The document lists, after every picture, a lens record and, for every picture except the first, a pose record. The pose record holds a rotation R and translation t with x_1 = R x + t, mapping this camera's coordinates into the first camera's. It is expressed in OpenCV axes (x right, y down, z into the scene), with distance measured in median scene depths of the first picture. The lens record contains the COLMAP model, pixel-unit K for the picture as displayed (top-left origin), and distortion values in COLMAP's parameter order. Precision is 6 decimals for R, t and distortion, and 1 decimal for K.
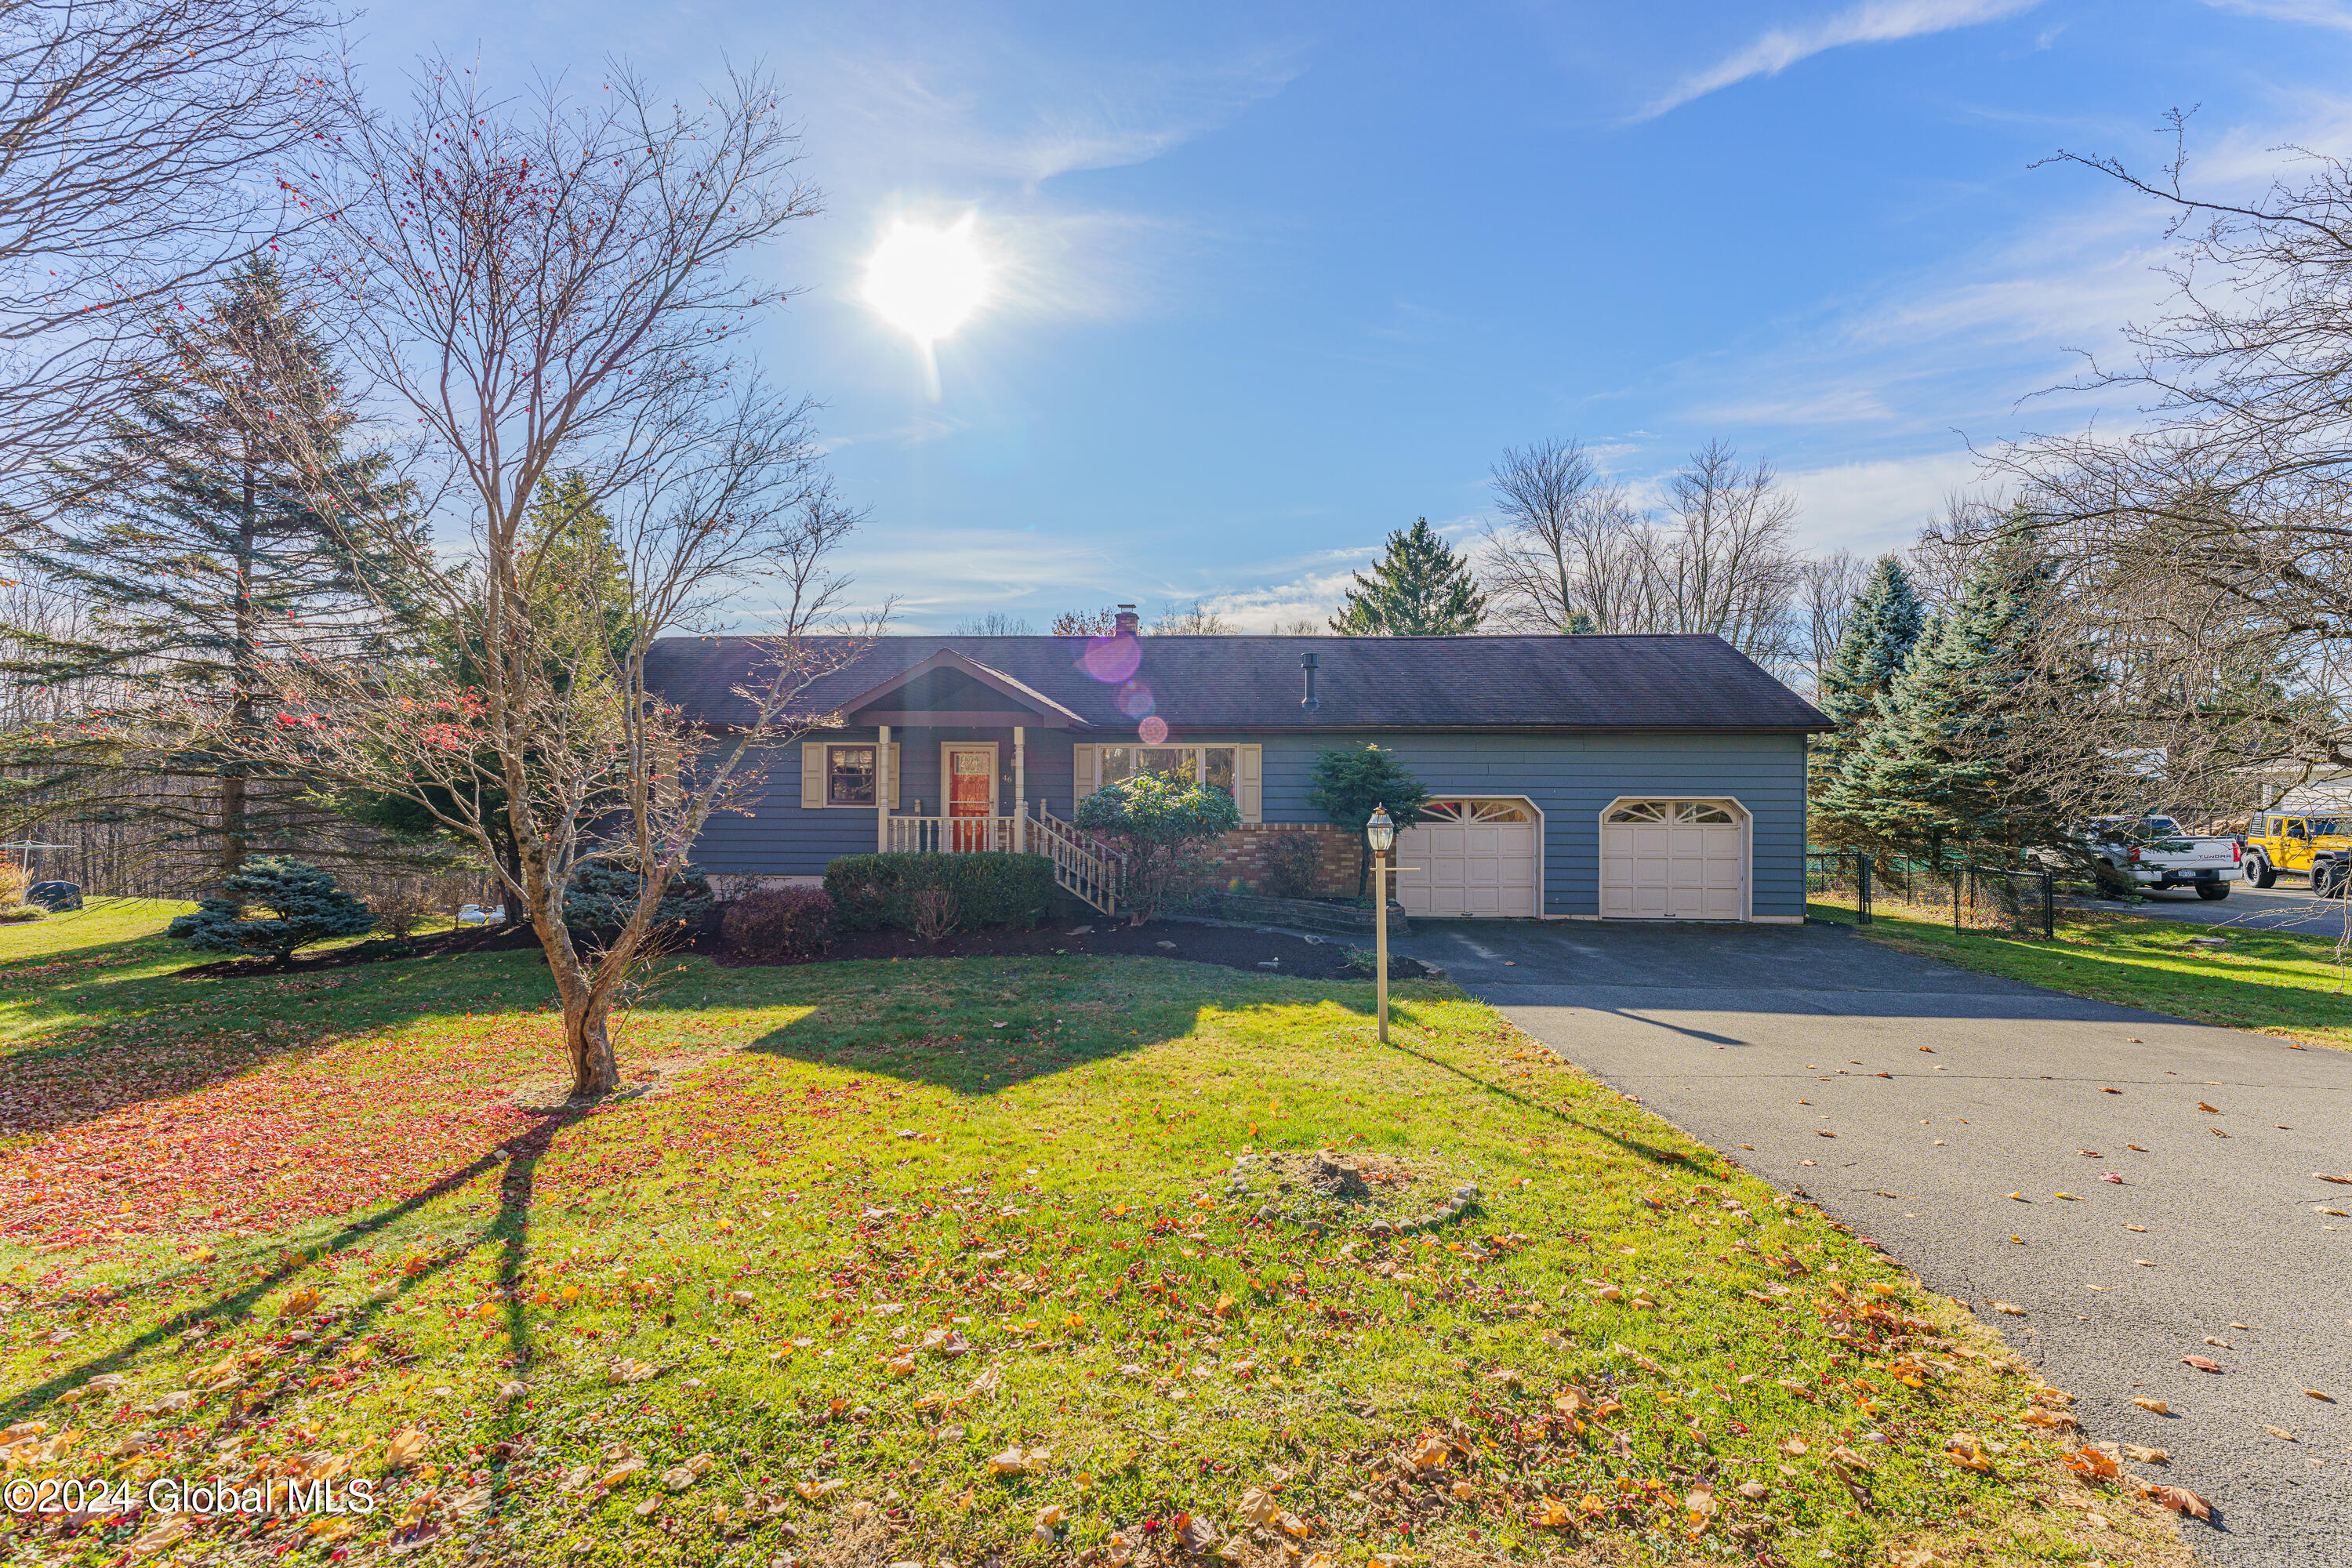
lens RADIAL K [[991.6, 0, 1176.0], [0, 991.6, 784.0], [0, 0, 1]] dist [0.000409, -0.000247]
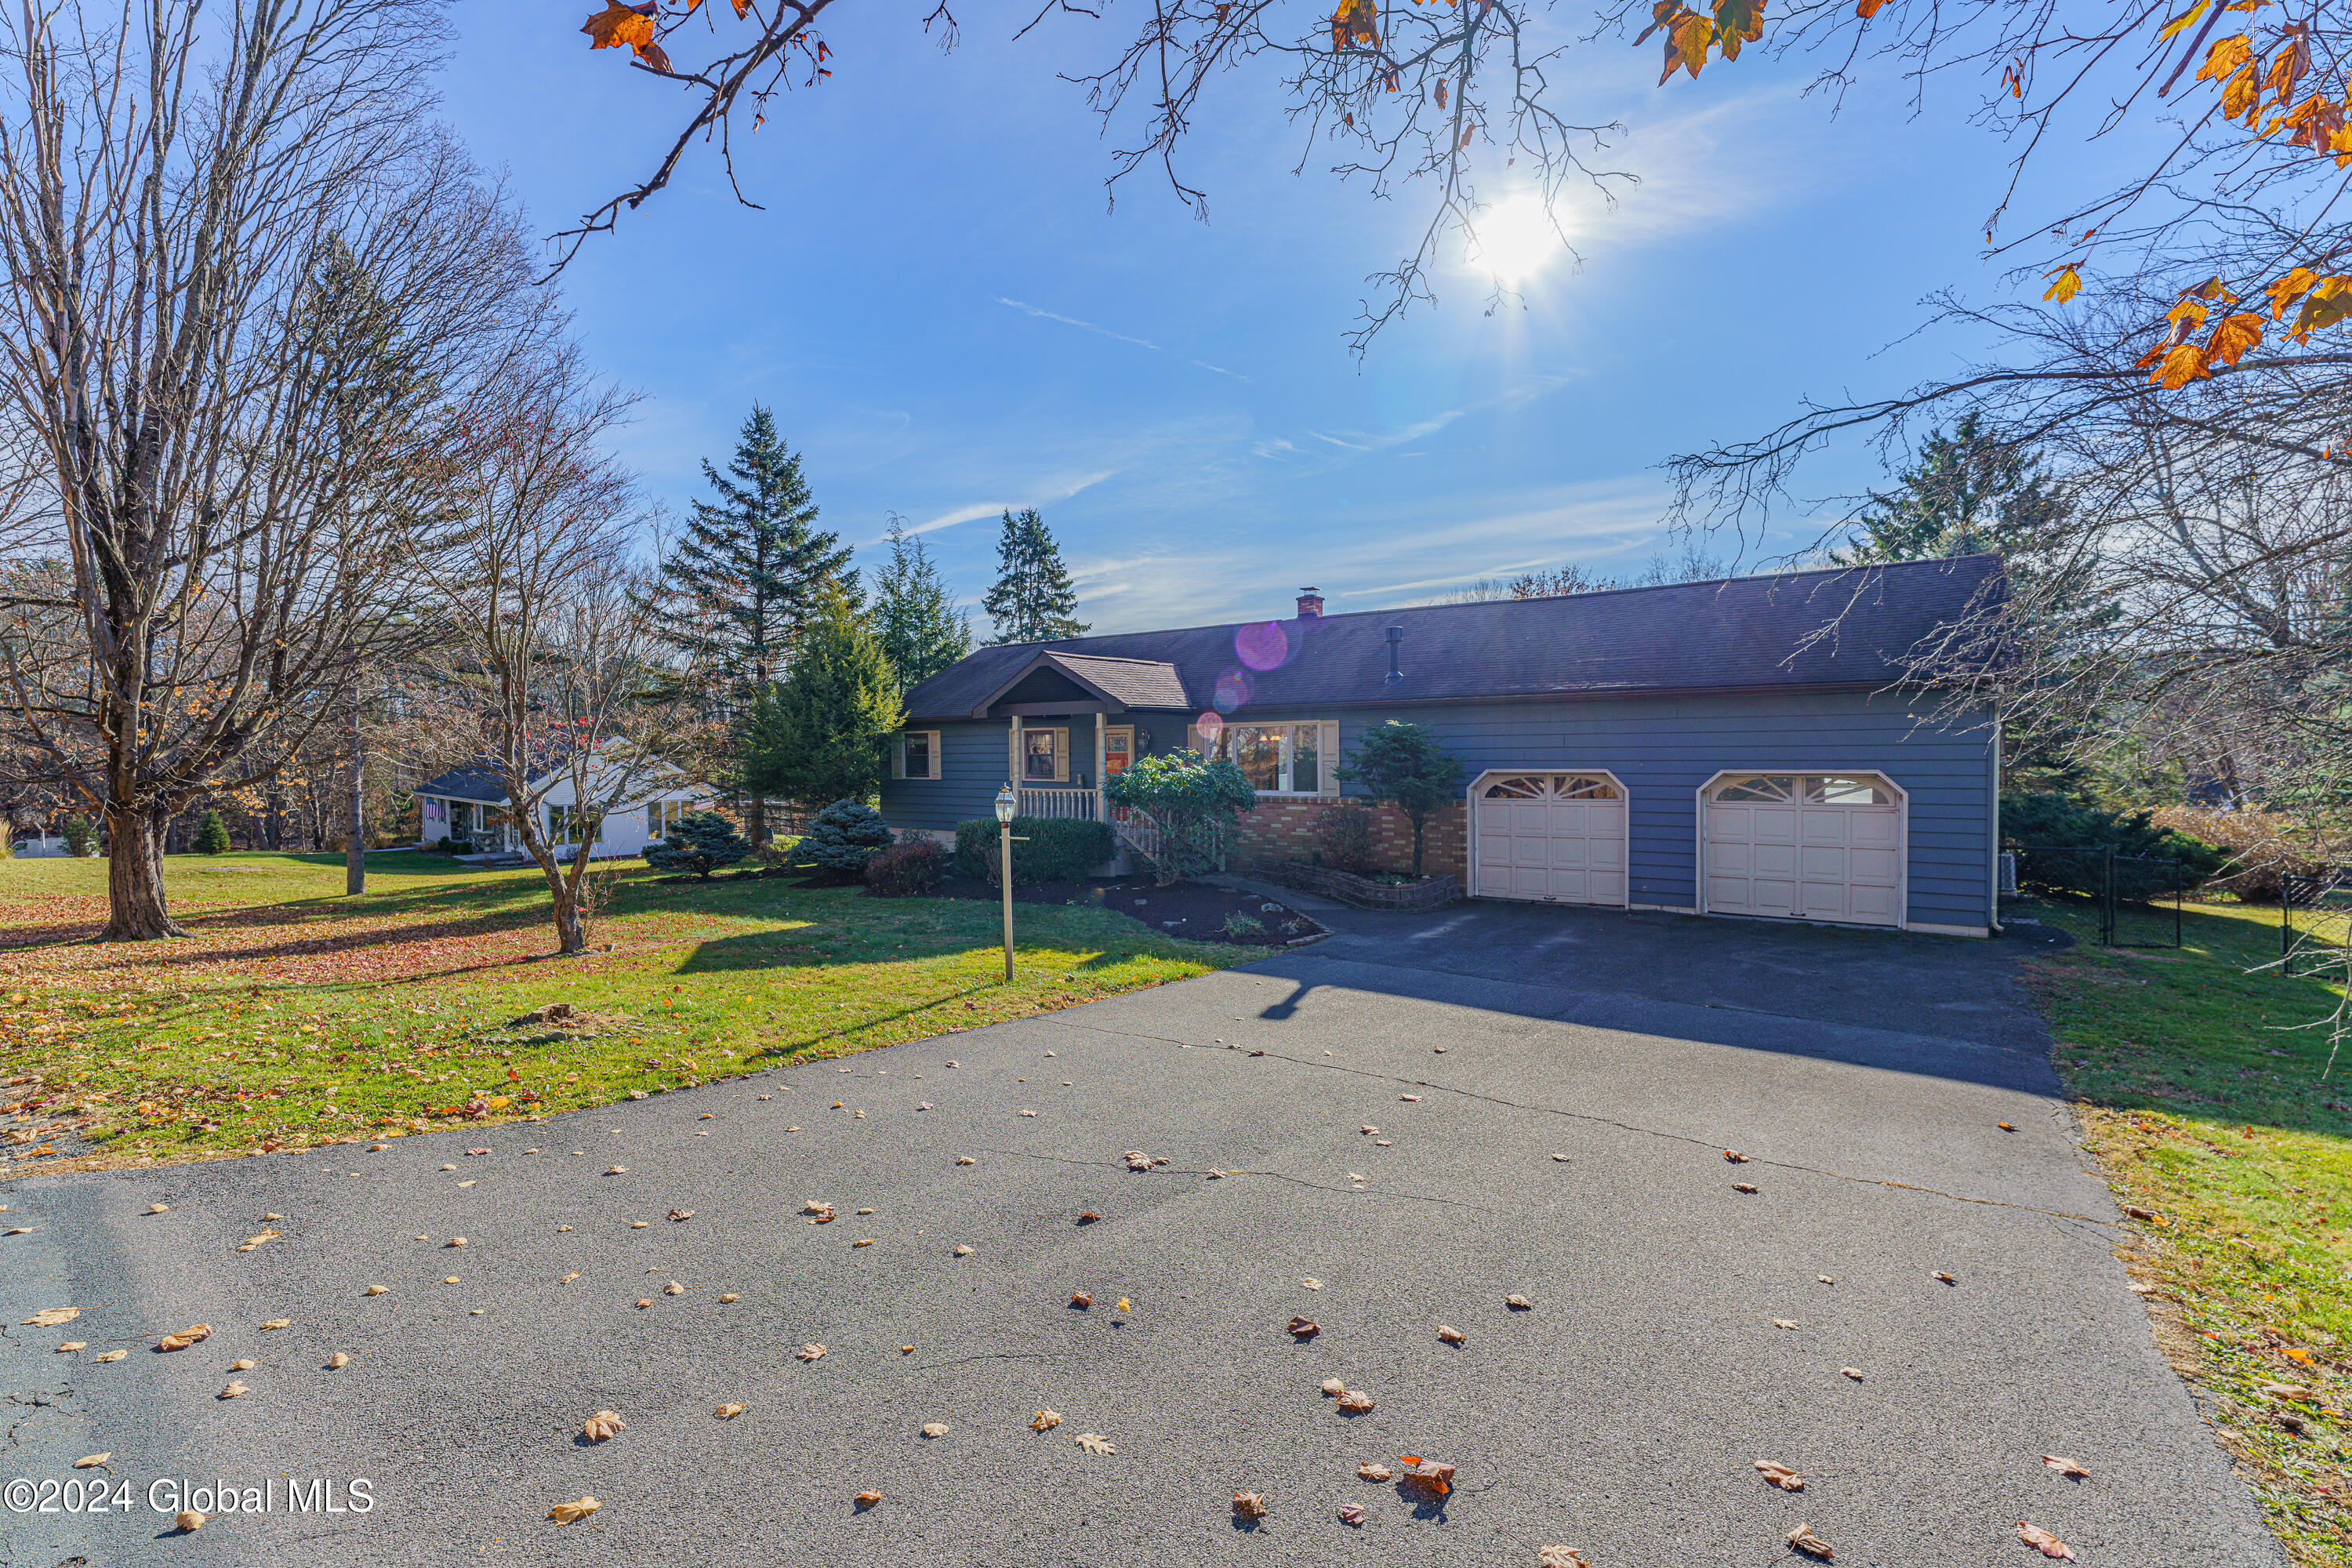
lens RADIAL K [[991.6, 0, 1176.0], [0, 991.6, 784.0], [0, 0, 1]] dist [0.000409, -0.000247]
pose [[0.854076, 0.003023, -0.520140, 0.485256], [0.010810, 0.999664, 0.023559, 0.000349], [0.520037, -0.025743, 0.853756, 0.039408]]
